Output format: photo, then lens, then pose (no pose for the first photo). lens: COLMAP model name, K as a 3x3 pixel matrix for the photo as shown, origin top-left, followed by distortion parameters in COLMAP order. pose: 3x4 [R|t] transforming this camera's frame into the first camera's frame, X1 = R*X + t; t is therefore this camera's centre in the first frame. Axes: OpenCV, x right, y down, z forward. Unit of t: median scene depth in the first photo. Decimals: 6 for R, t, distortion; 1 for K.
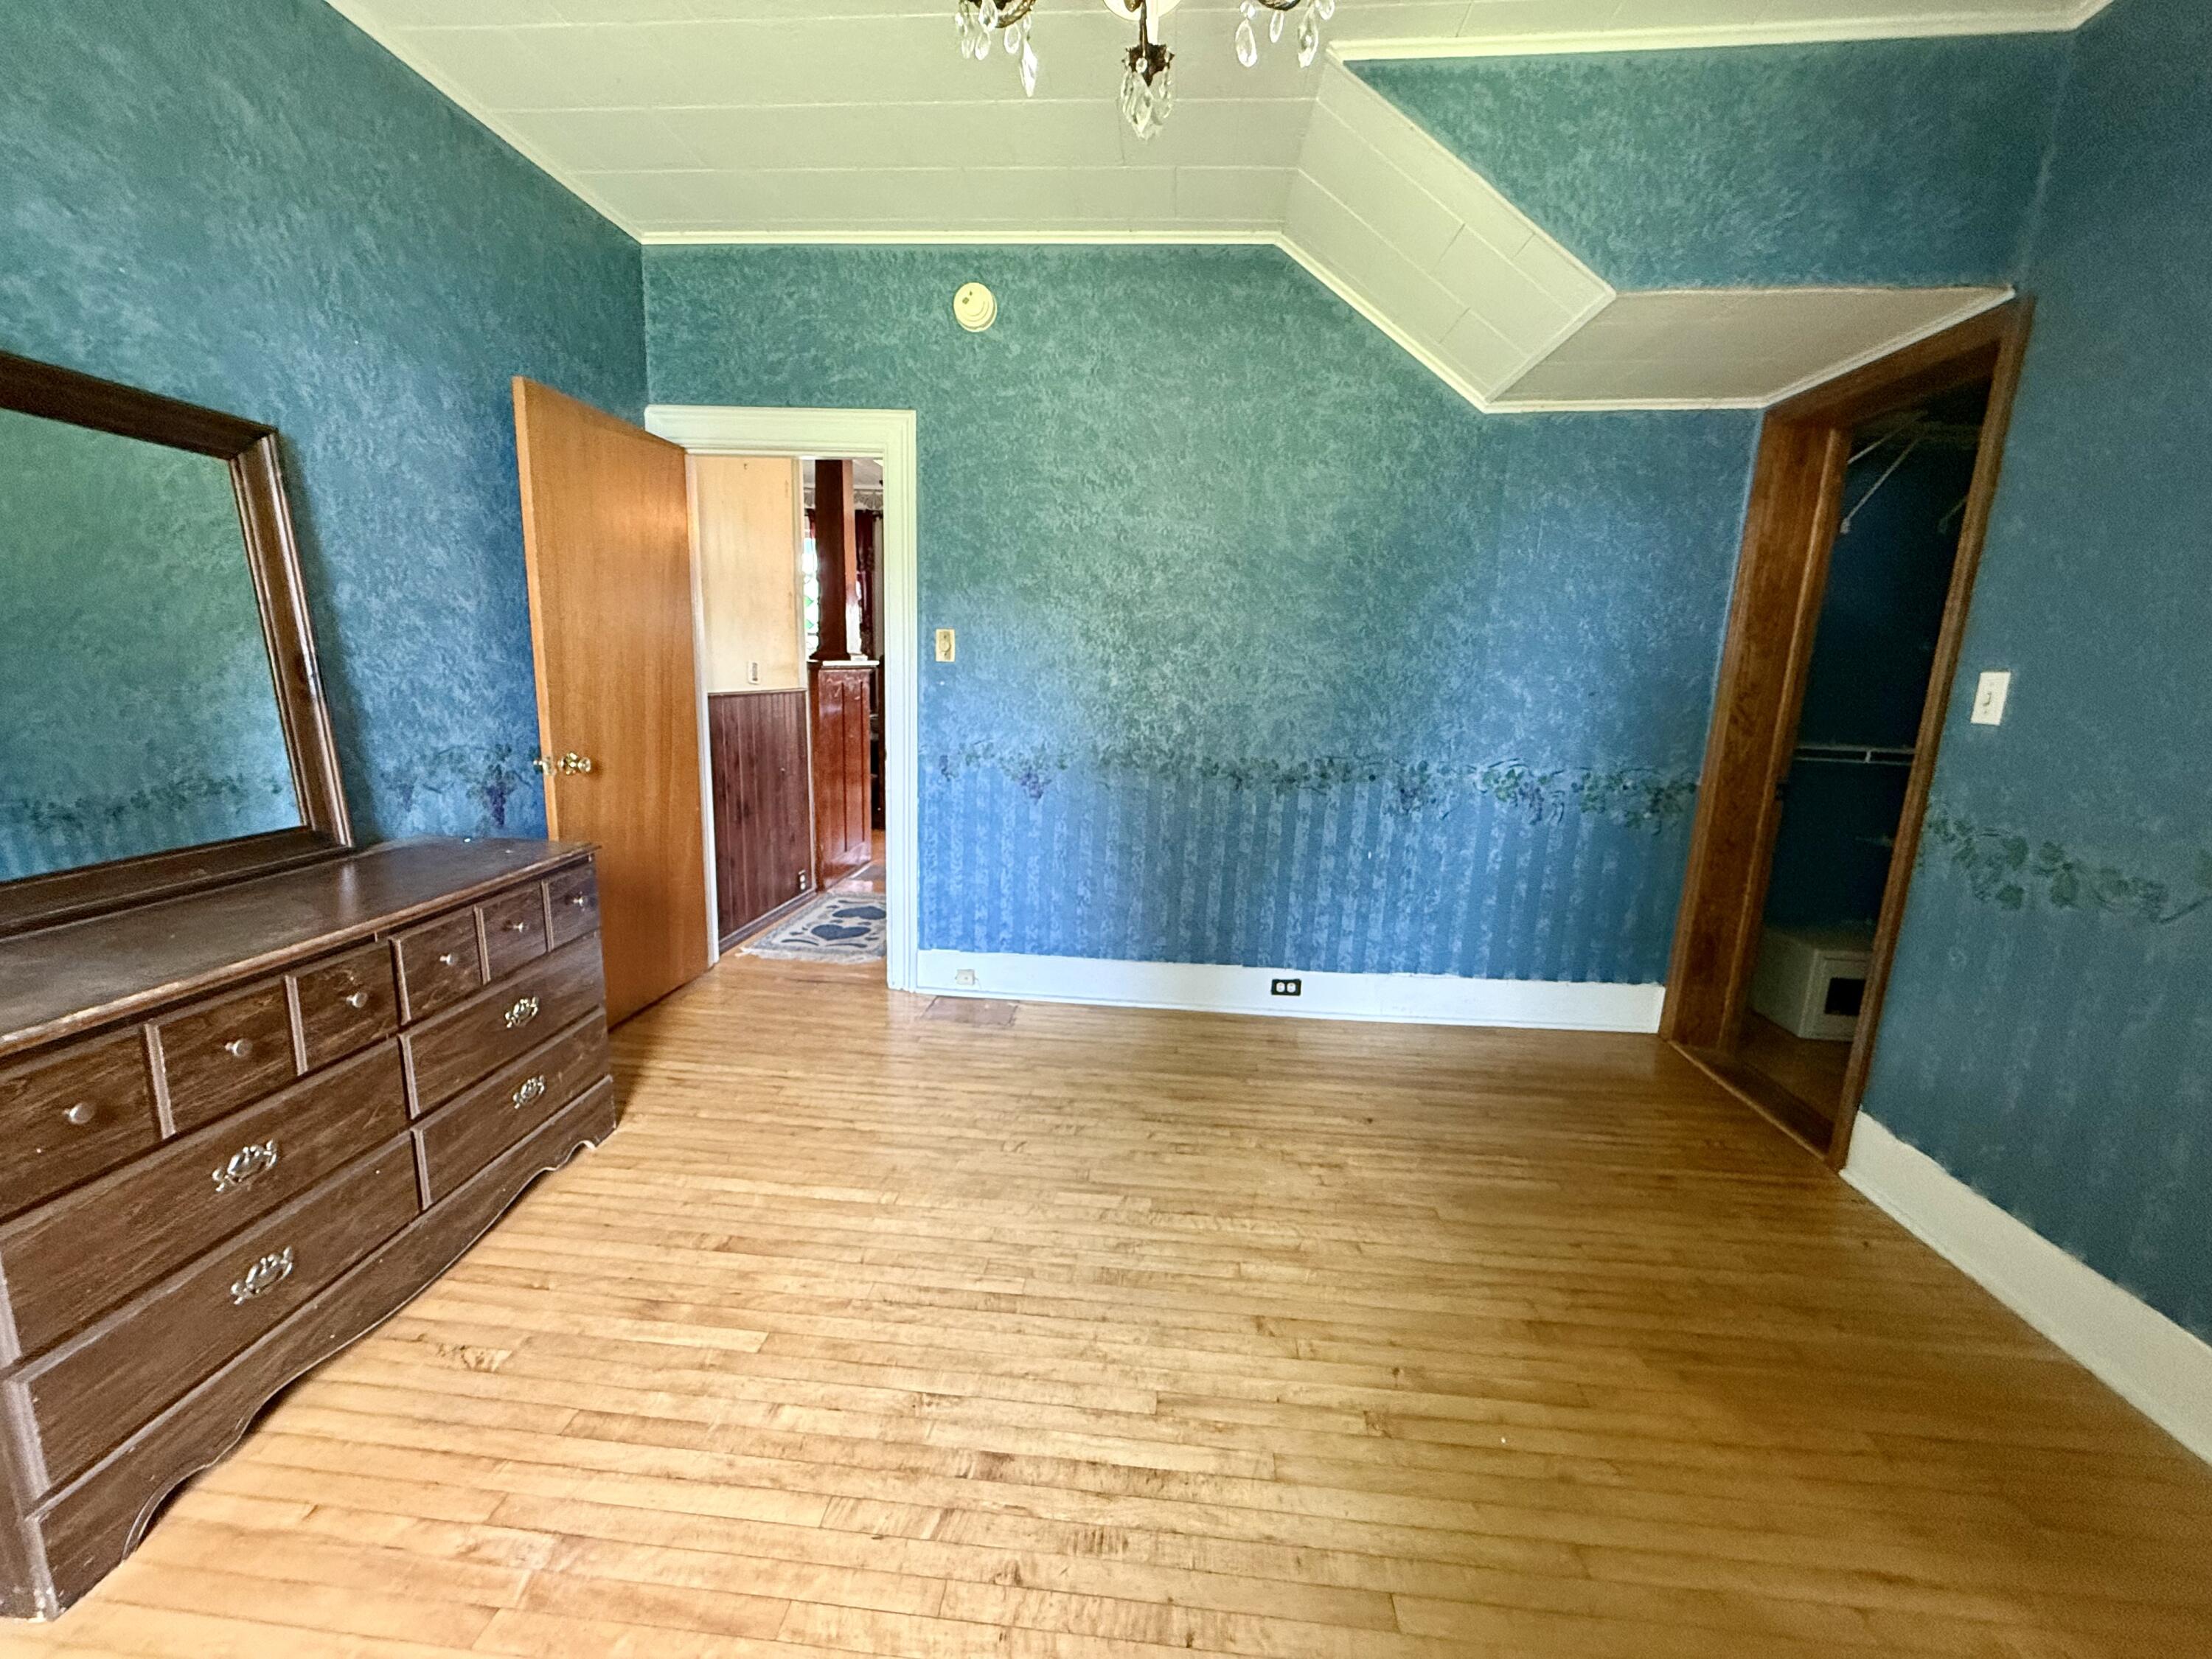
lens RADIAL K [[934.4, 0, 1094.3], [0, 934.4, 846.9], [0, 0, 1]] dist [-0.001385, -0.000100]
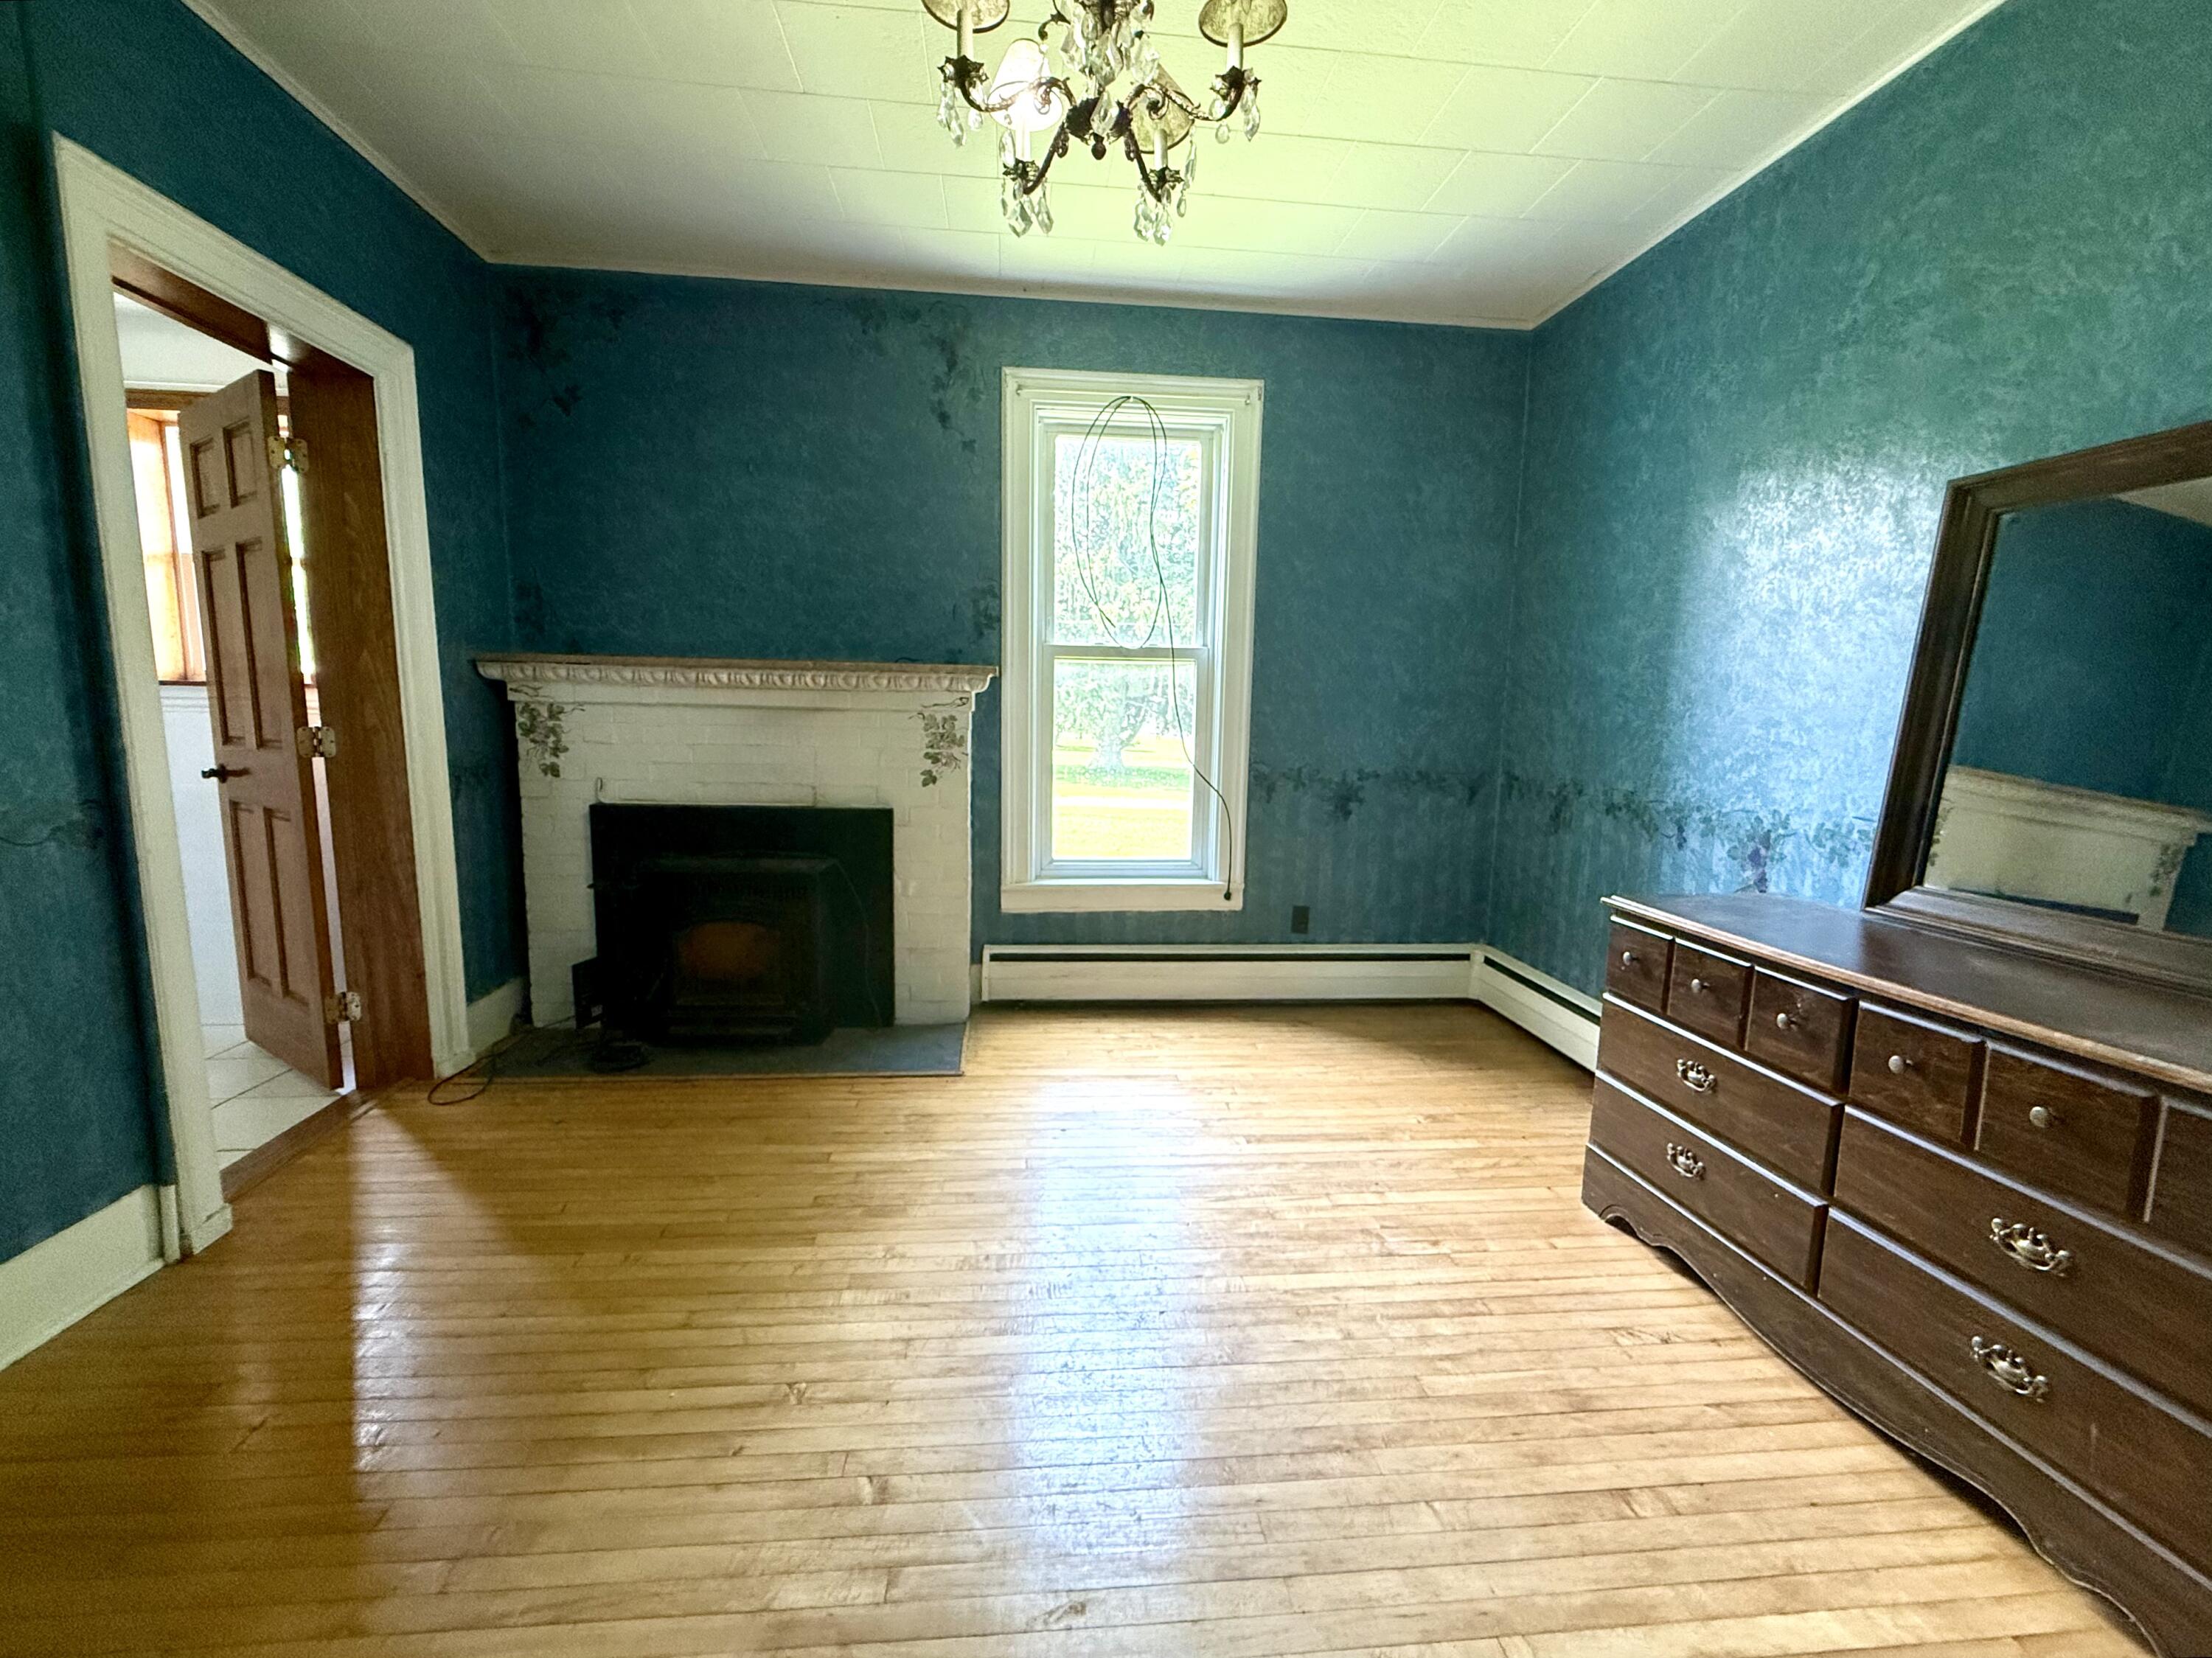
lens RADIAL K [[934.4, 0, 1102.1], [0, 934.4, 832.3], [0, 0, 1]] dist [-0.001385, -0.000100]
pose [[-0.982836, -0.026523, -0.182565, 0.177386], [-0.082224, 0.948859, 0.304804, -0.305939], [0.165144, 0.314583, -0.934754, 1.823984]]
